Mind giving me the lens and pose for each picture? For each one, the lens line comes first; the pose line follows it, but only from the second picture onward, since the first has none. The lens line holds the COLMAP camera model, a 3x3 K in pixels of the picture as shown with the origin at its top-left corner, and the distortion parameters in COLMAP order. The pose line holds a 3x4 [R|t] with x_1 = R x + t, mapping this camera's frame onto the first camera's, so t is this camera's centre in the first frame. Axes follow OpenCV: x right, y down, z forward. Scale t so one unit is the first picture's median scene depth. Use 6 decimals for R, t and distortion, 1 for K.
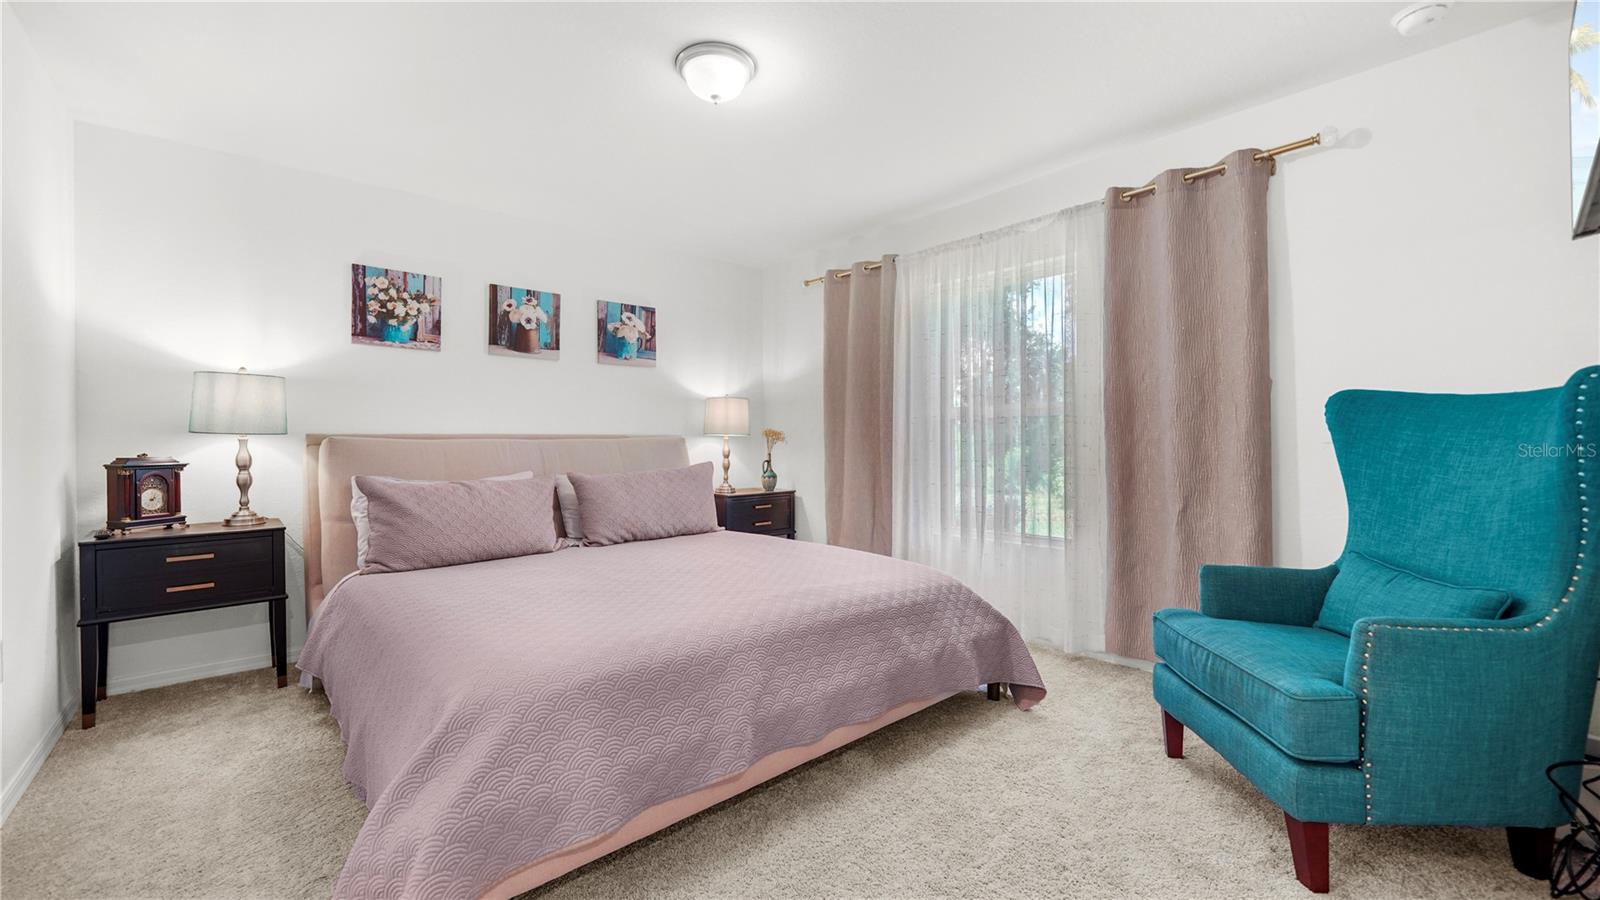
lens RADIAL K [[625.6, 0, 800.0], [0, 625.6, 450.0], [0, 0, 1]] dist [0.001474, 0.000166]
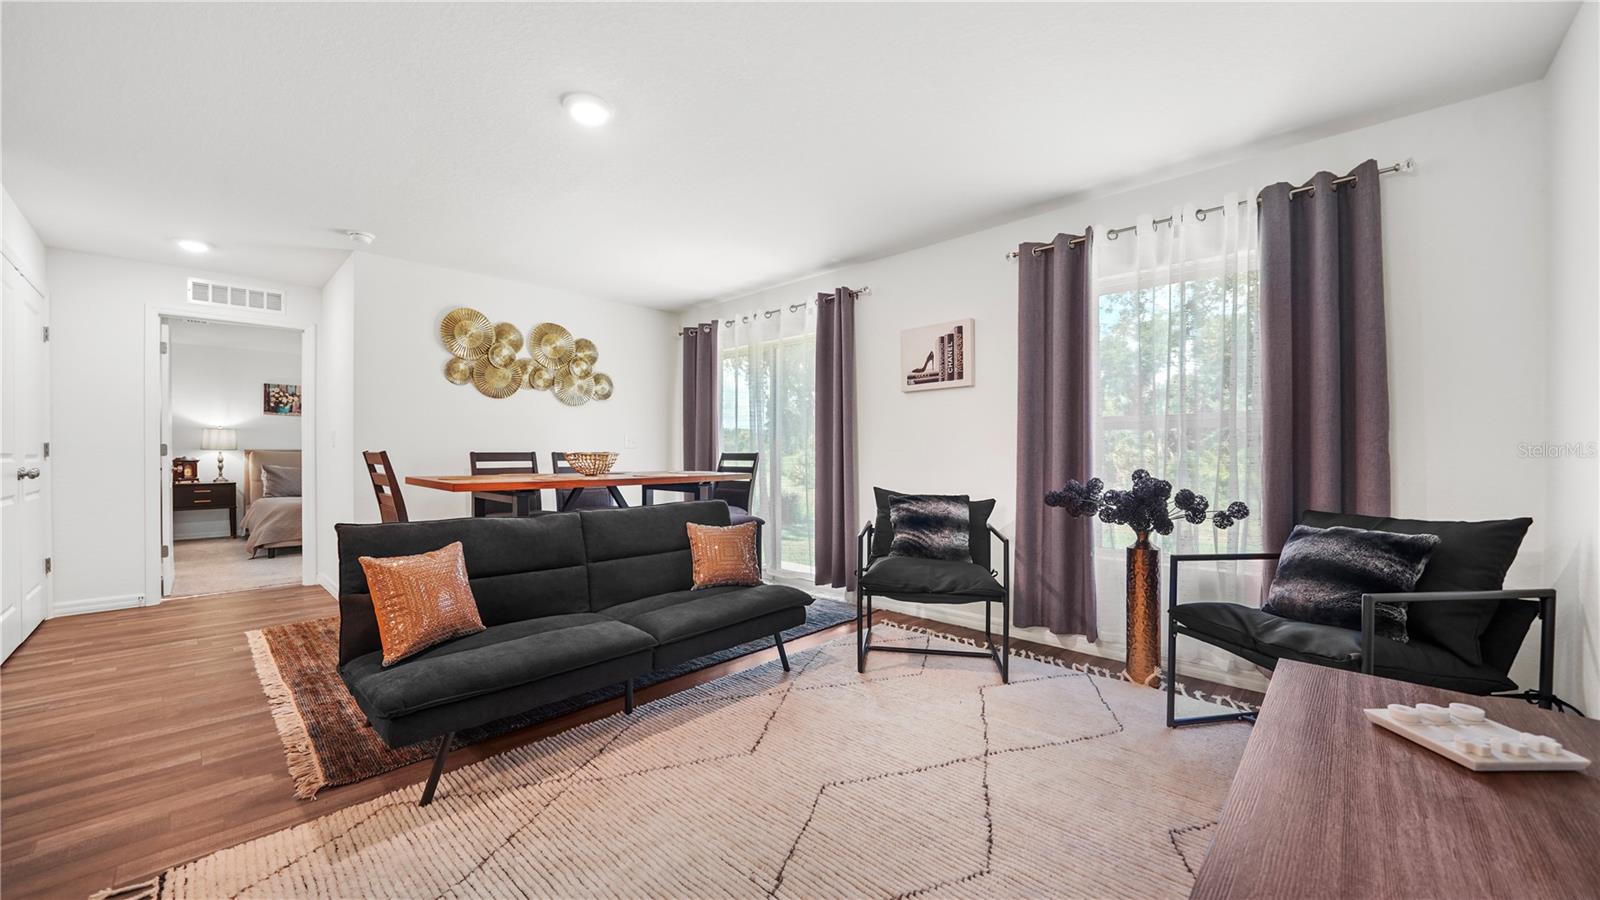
lens RADIAL K [[593.7, 0, 802.0], [0, 593.7, 458.3], [0, 0, 1]] dist [0.000397, 0.000225]
pose [[0.996268, 0.008738, 0.085868, 1.500126], [-0.008962, 0.999957, 0.002228, -0.016890], [-0.085845, -0.002989, 0.996304, -1.900222]]
